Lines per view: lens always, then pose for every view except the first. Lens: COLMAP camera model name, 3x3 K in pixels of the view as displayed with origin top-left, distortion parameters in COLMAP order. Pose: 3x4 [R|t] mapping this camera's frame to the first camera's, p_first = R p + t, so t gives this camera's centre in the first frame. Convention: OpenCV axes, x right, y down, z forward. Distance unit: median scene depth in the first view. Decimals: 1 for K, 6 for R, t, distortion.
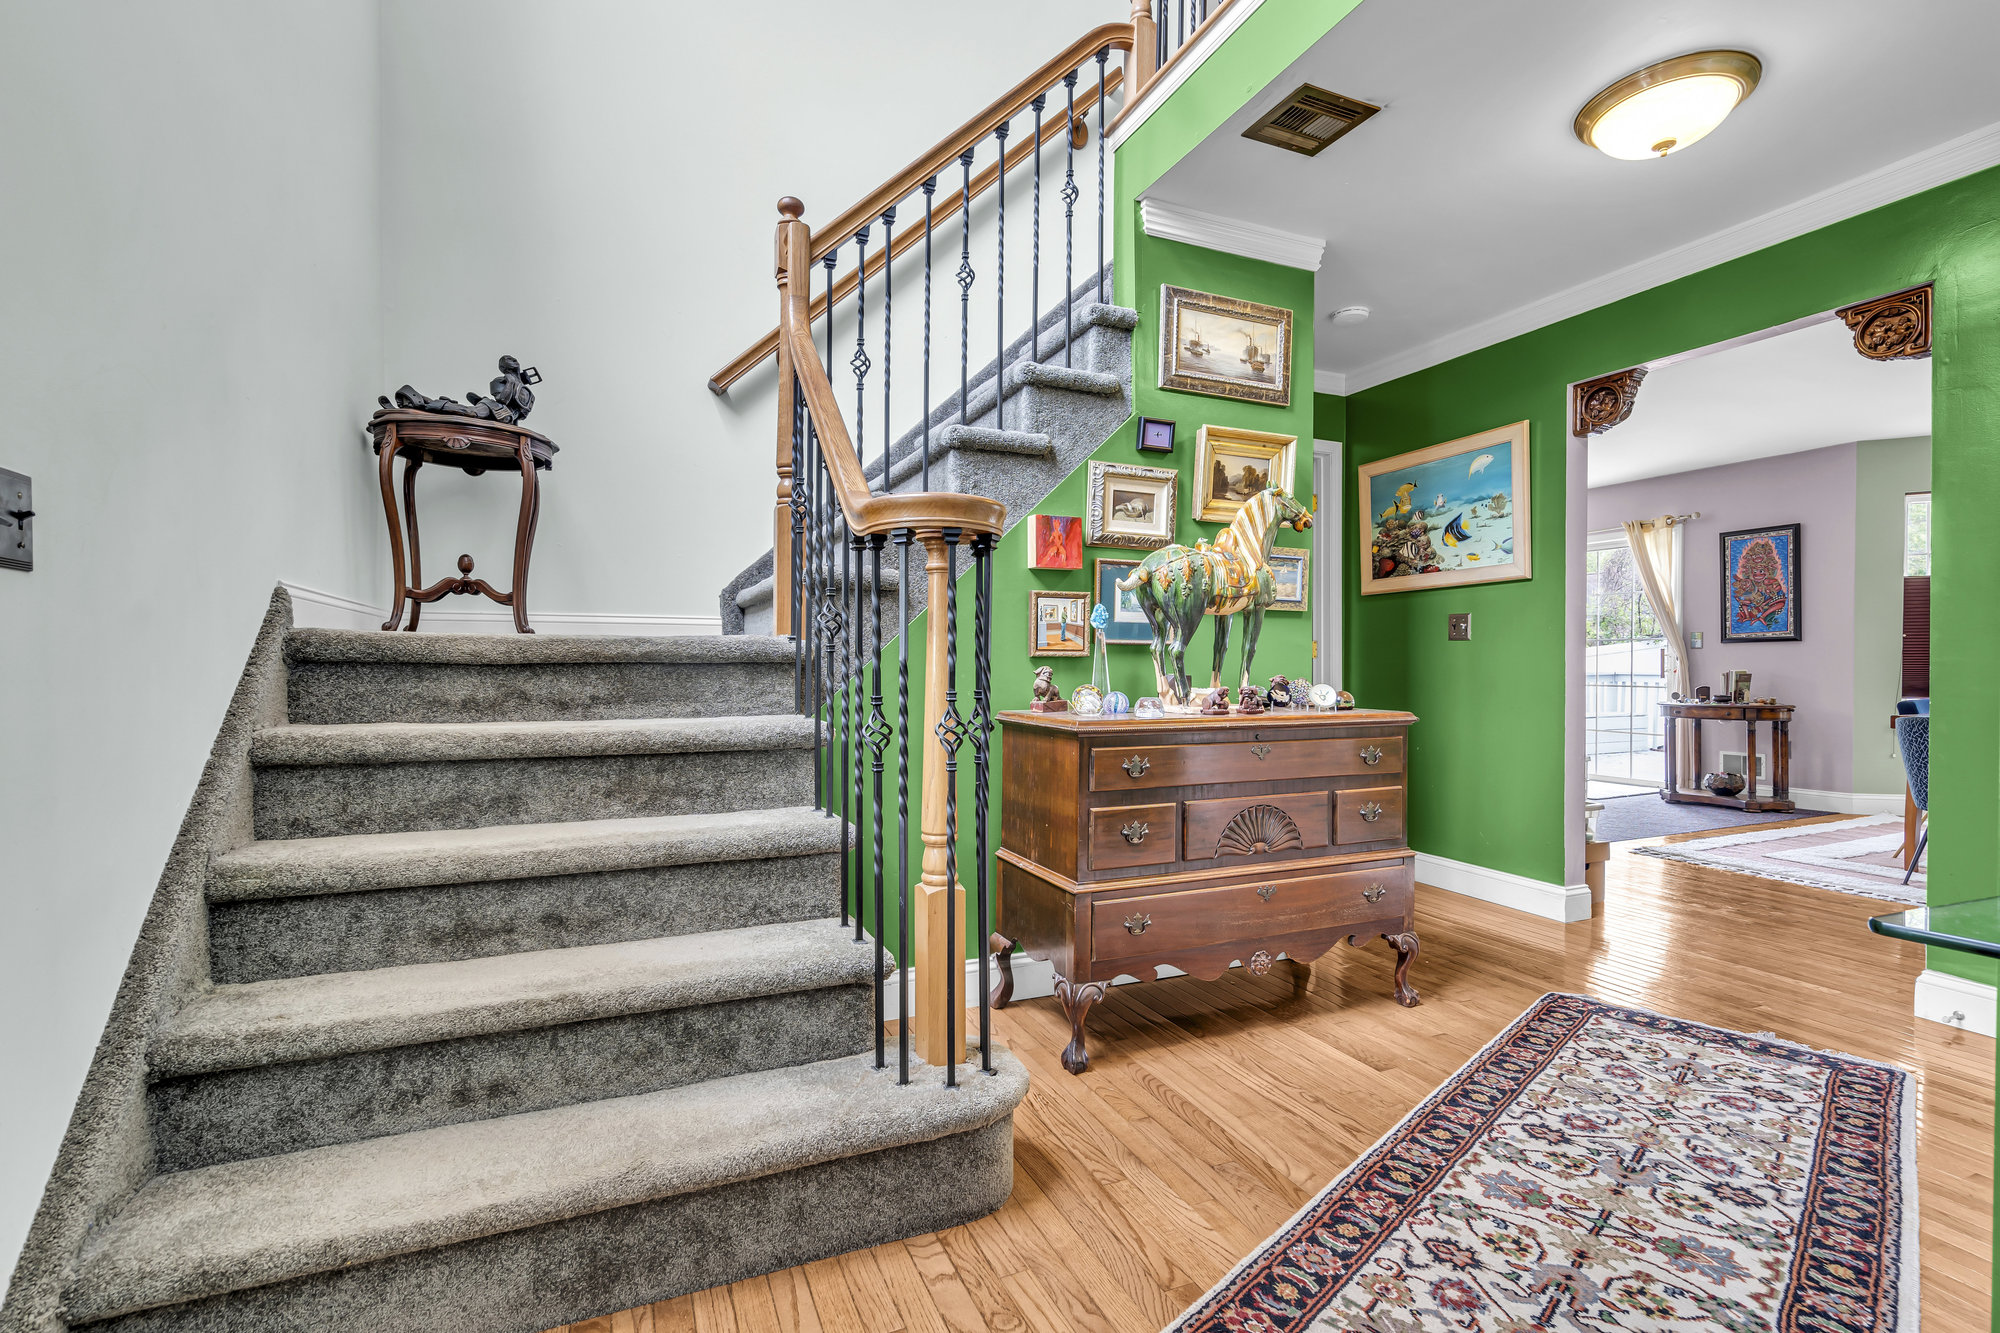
lens RADIAL K [[914.4, 0, 1000.0], [0, 914.4, 666.5], [0, 0, 1]] dist [-0.001277, 0.000044]
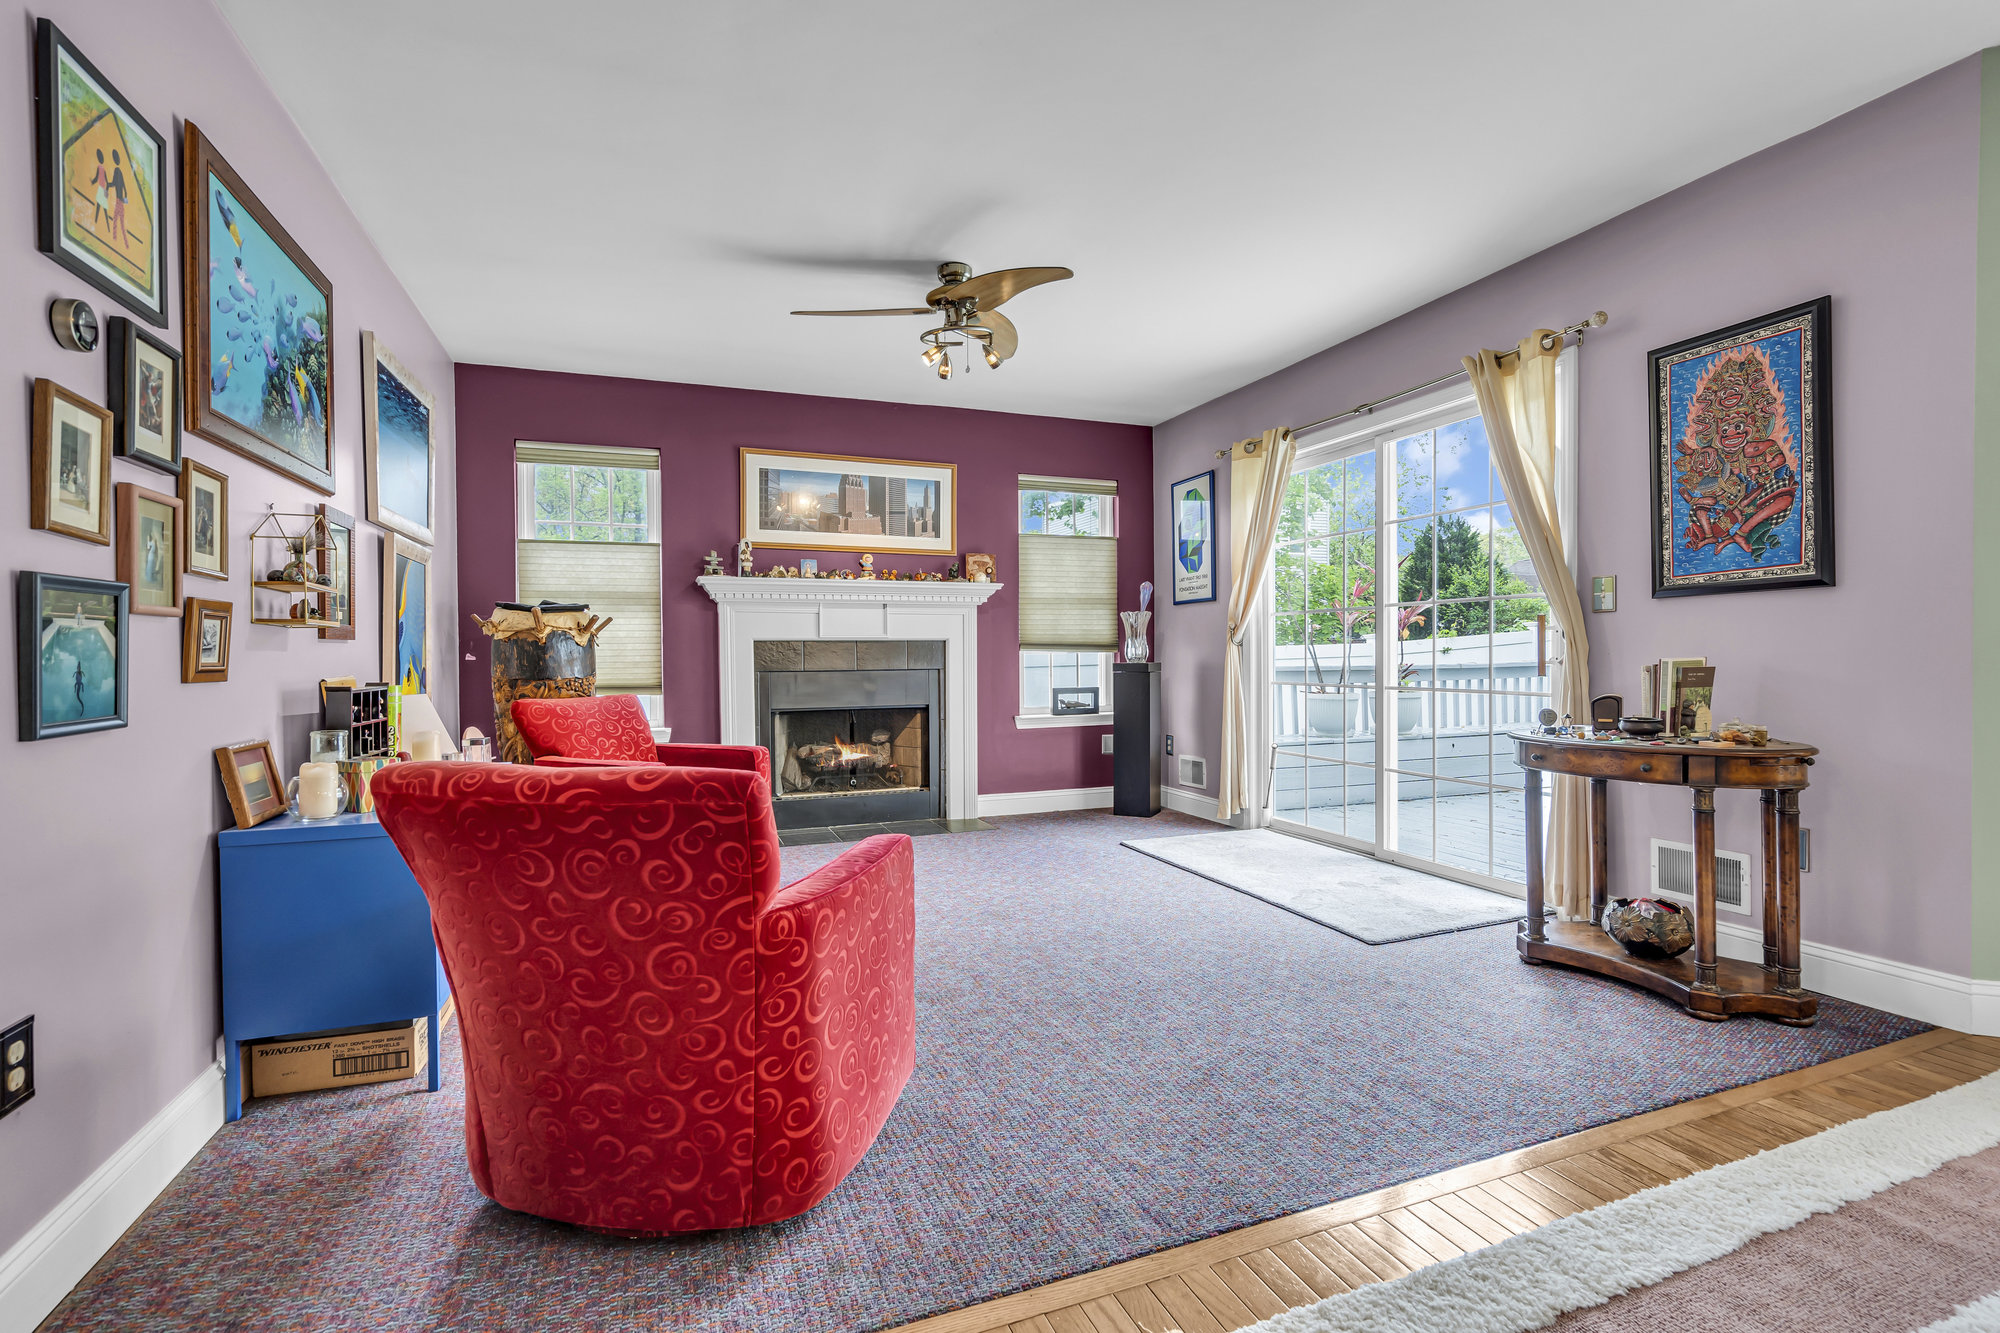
lens RADIAL K [[914.4, 0, 1000.0], [0, 914.4, 666.5], [0, 0, 1]] dist [-0.001277, 0.000044]
pose [[0.999388, -0.009441, -0.033672, 0.501778], [0.009660, 0.999933, 0.006355, 0.001921], [0.033610, -0.006677, 0.999413, 0.561125]]
